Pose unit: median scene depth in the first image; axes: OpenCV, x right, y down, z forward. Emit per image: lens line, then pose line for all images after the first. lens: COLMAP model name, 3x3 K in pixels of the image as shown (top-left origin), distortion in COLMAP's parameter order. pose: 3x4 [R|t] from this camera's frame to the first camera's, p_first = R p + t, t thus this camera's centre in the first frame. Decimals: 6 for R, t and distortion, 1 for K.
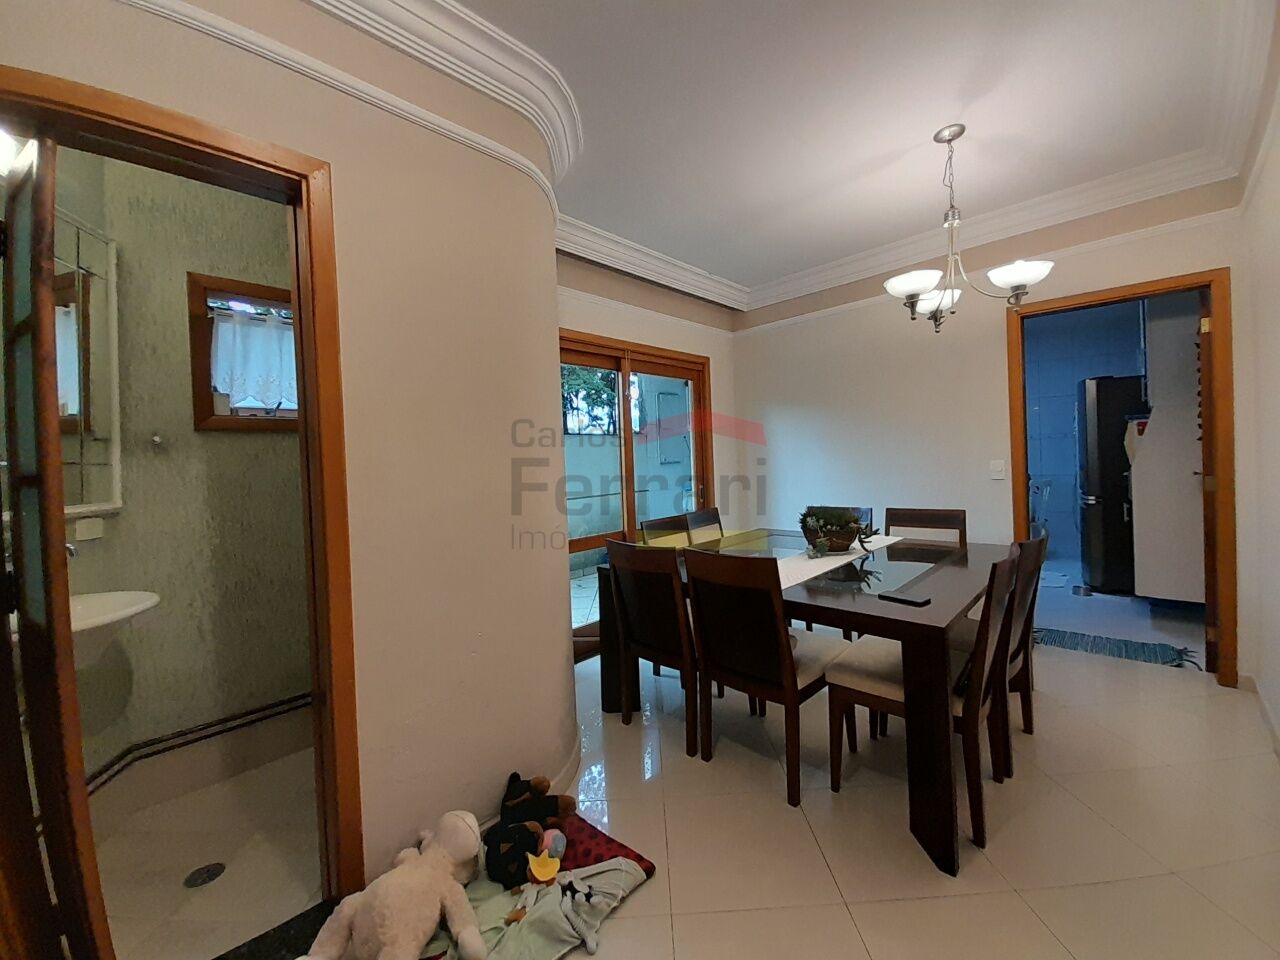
lens RADIAL K [[503.7, 0, 637.8], [0, 503.7, 481.7], [0, 0, 1]] dist [0.018904, -0.002044]
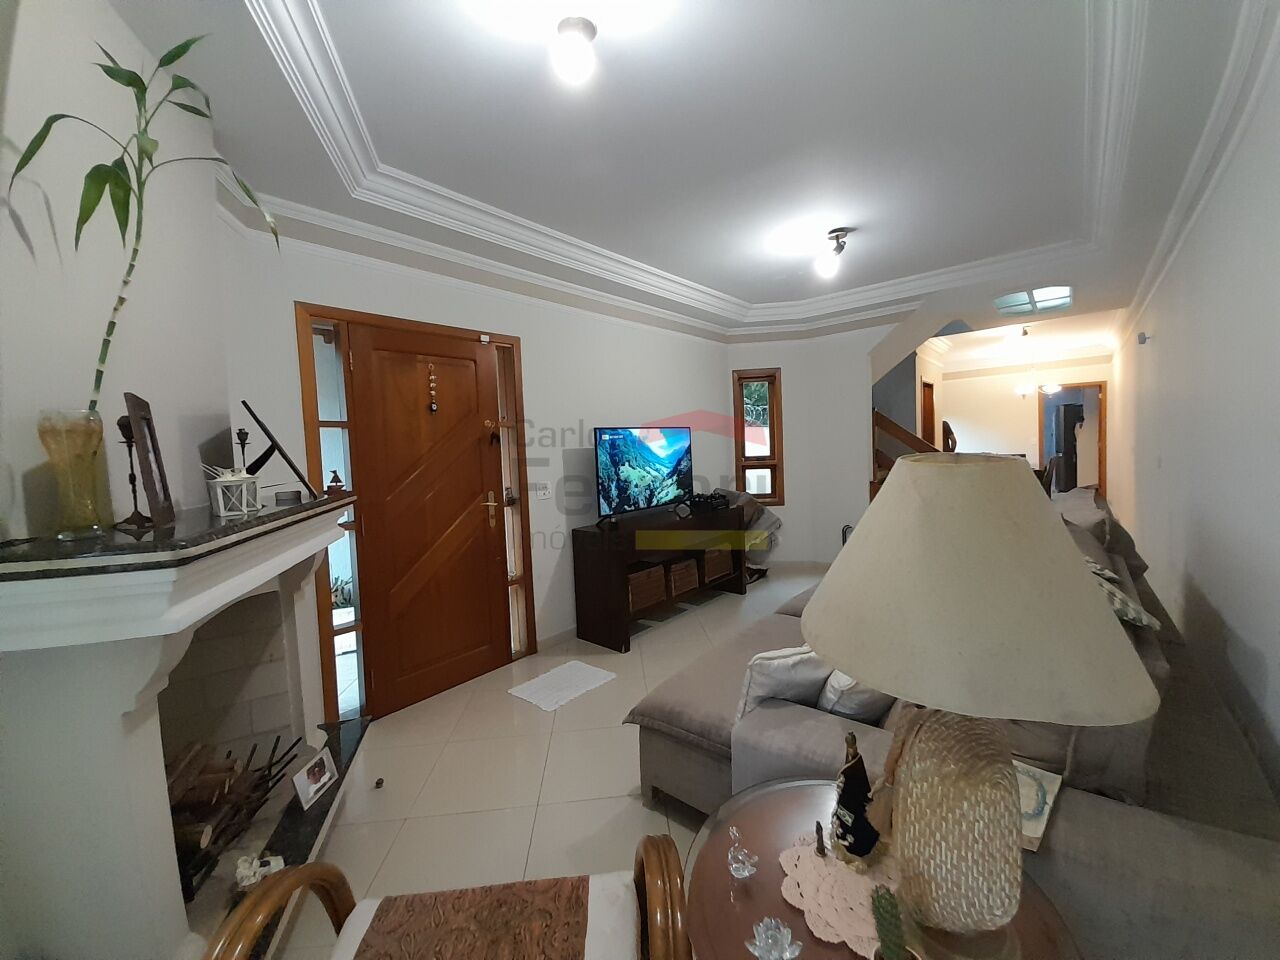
lens RADIAL K [[503.7, 0, 642.6], [0, 503.7, 472.1], [0, 0, 1]] dist [0.018904, -0.002044]
pose [[0.997239, -0.008149, 0.073812, -2.778971], [0.005969, 0.999541, 0.029704, 0.080659], [-0.074020, -0.029181, 0.996830, -2.771740]]
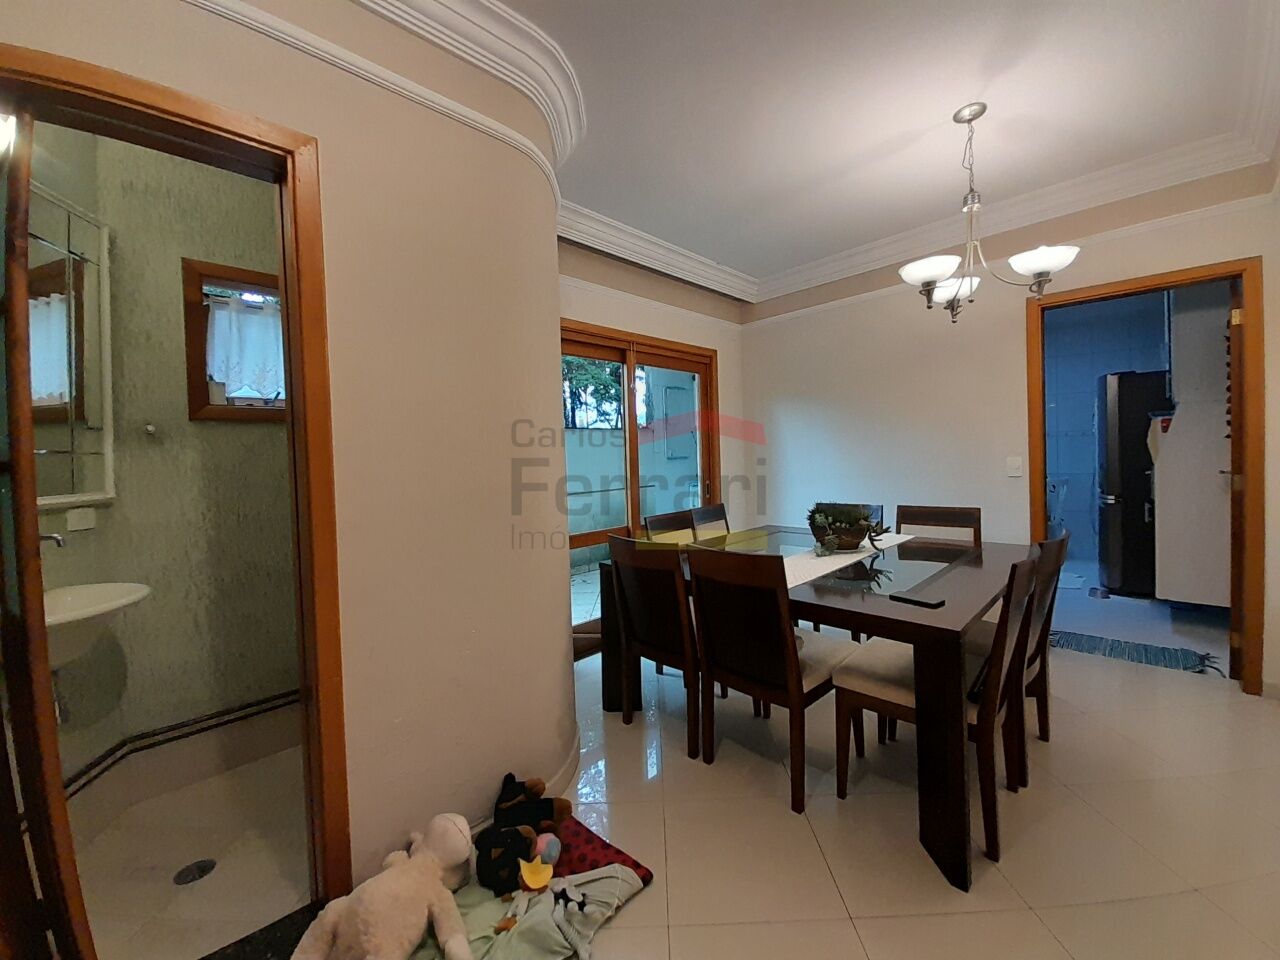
lens RADIAL K [[503.7, 0, 636.9], [0, 503.7, 481.9], [0, 0, 1]] dist [0.018904, -0.002044]
pose [[0.999820, 0.007989, -0.017189, 0.011508], [-0.007848, 0.999935, 0.008255, 0.004123], [0.017254, -0.008118, 0.999818, 0.031029]]
